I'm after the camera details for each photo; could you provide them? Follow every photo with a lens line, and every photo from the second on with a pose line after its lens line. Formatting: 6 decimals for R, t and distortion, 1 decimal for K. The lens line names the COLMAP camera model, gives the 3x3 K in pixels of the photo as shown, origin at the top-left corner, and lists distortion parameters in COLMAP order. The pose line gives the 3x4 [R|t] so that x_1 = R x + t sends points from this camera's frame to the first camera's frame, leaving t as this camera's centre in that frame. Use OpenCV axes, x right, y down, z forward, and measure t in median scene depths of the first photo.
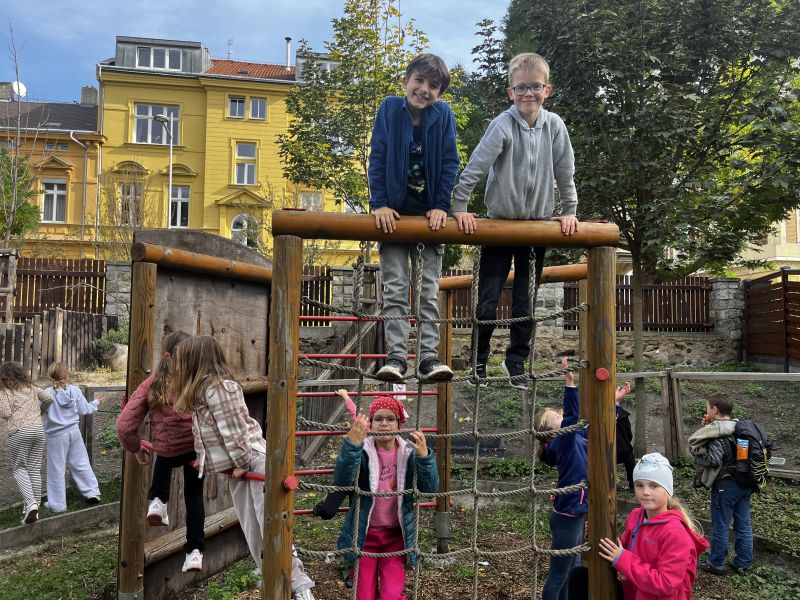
lens RADIAL K [[594.7, 0, 408.5], [0, 594.7, 296.5], [0, 0, 1]] dist [0.038889, -0.054810]
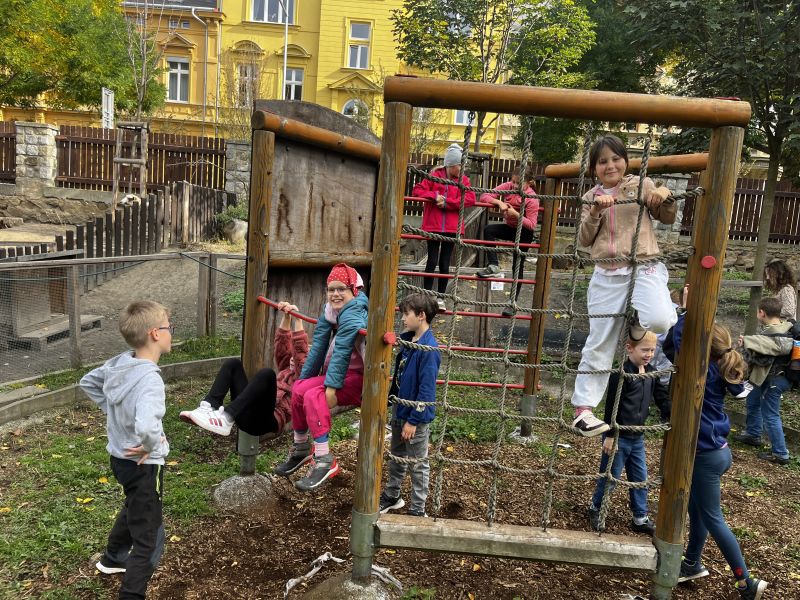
lens RADIAL K [[597.7, 0, 409.6], [0, 597.7, 301.7], [0, 0, 1]] dist [0.040486, -0.054091]
pose [[0.983235, 0.087255, -0.160110, 0.002058], [-0.057514, 0.981656, 0.181779, 0.010754], [0.173034, -0.169523, 0.970217, -0.010563]]
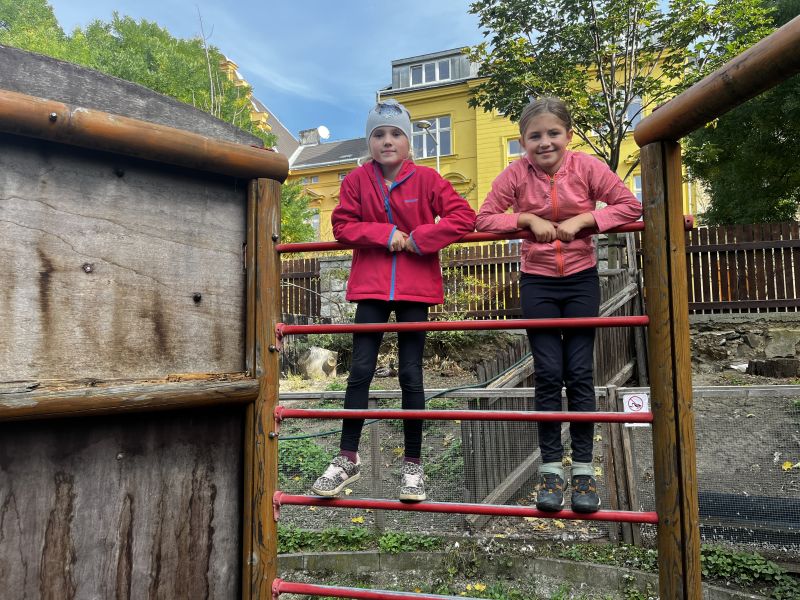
lens RADIAL K [[597.7, 0, 409.6], [0, 597.7, 301.7], [0, 0, 1]] dist [0.040486, -0.054091]
pose [[0.872733, -0.064690, -0.483893, 0.050796], [0.057064, 0.997905, -0.030489, 0.045475], [0.484851, -0.001003, 0.874596, 0.295910]]
